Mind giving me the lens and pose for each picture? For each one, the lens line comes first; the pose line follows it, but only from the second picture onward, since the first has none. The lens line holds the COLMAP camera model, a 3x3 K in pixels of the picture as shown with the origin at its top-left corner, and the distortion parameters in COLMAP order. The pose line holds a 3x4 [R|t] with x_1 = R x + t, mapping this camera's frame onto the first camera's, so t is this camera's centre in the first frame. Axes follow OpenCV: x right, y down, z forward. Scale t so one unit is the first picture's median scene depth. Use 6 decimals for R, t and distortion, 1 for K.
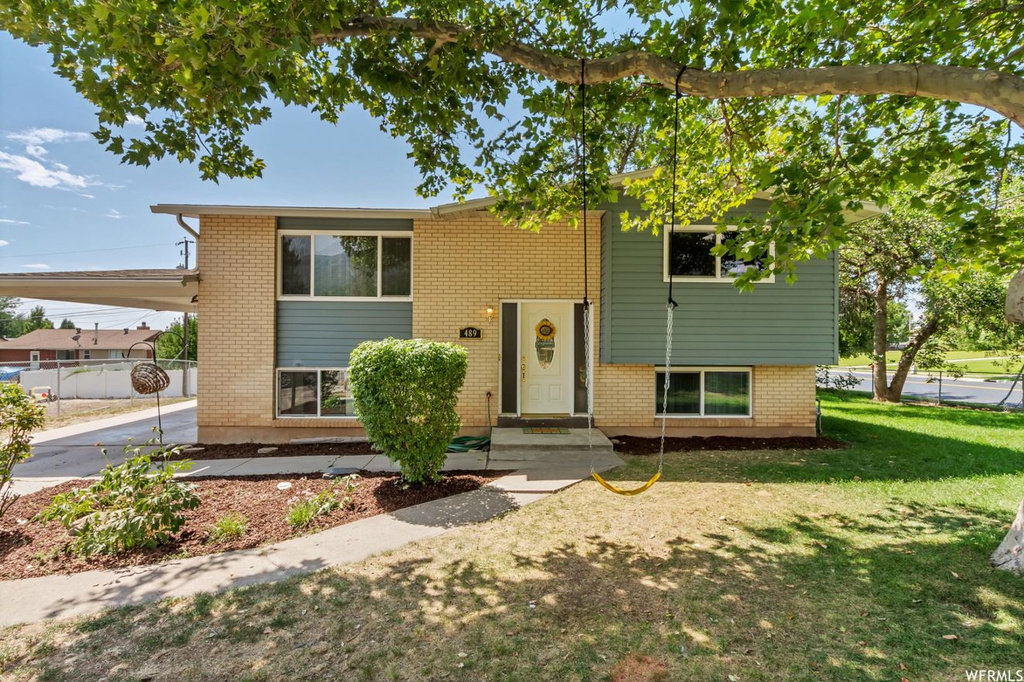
lens RADIAL K [[455.9, 0, 529.7], [0, 455.9, 340.6], [0, 0, 1]] dist [0.023036, 0.000149]
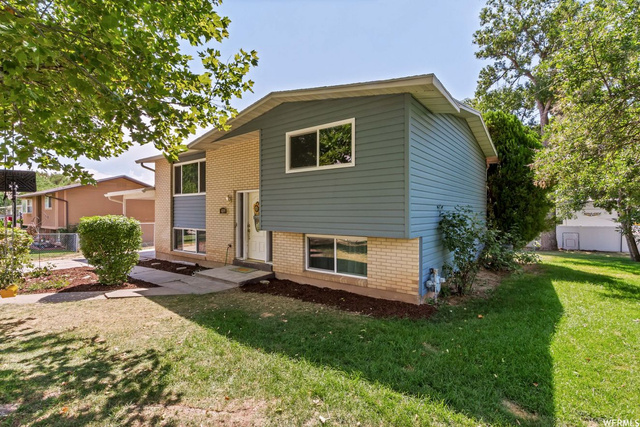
lens RADIAL K [[284.9, 0, 331.1], [0, 284.9, 213.2], [0, 0, 1]] dist [0.023036, 0.000149]
pose [[0.803592, -0.002919, -0.595173, 0.862061], [0.005008, 0.999986, 0.001857, -0.006599], [0.595159, -0.004473, 0.803595, 0.348037]]
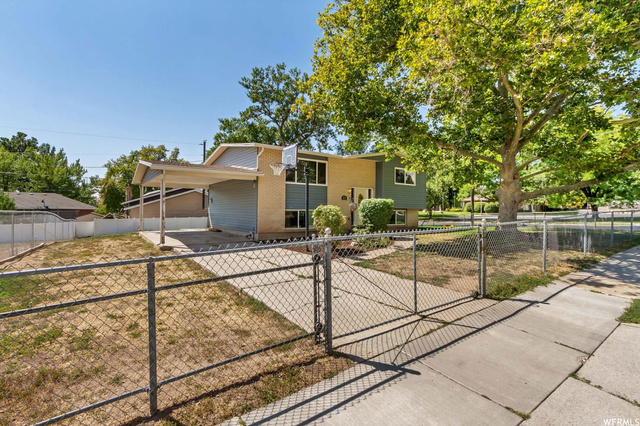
lens RADIAL K [[284.9, 0, 331.1], [0, 284.9, 212.7], [0, 0, 1]] dist [0.023036, 0.000149]
pose [[0.805456, -0.006942, 0.592615, -1.276449], [0.004893, 0.999975, 0.005064, 0.069506], [-0.592635, -0.001179, 0.805470, -0.429766]]
